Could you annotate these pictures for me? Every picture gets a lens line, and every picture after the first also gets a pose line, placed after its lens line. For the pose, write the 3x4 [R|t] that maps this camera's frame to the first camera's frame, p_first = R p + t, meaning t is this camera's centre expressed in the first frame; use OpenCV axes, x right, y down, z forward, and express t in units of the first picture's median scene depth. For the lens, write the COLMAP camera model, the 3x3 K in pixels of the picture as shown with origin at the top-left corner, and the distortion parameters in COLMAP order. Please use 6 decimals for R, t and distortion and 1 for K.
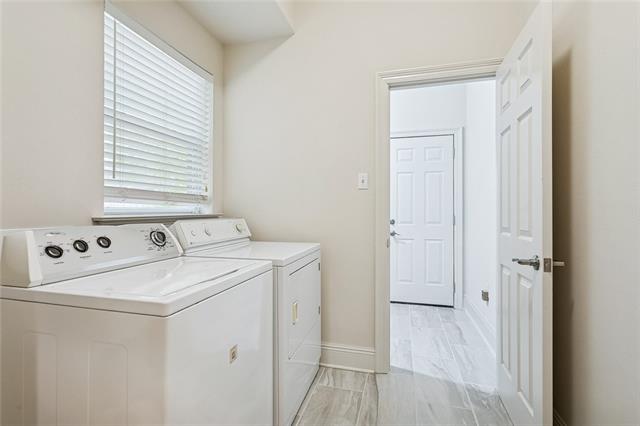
lens RADIAL K [[308.1, 0, 319.4], [0, 308.1, 211.0], [0, 0, 1]] dist [-0.000013, 0.002091]
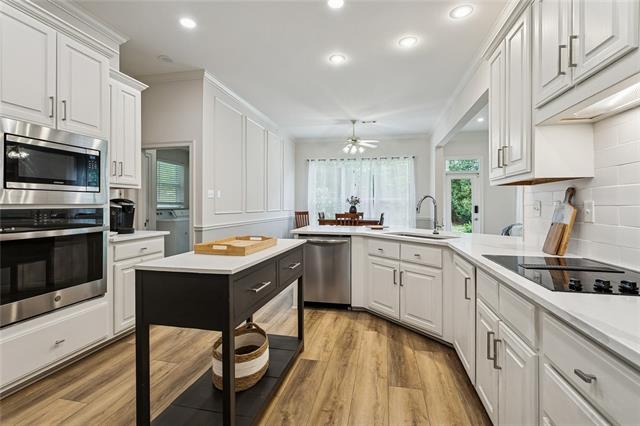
lens RADIAL K [[308.1, 0, 322.4], [0, 308.1, 208.8], [0, 0, 1]] dist [-0.000013, 0.002091]
pose [[0.997709, 0.005100, 0.067455, 1.235560], [-0.005513, 0.999967, 0.005938, -0.017343], [-0.067423, -0.006296, 0.997705, -3.239565]]
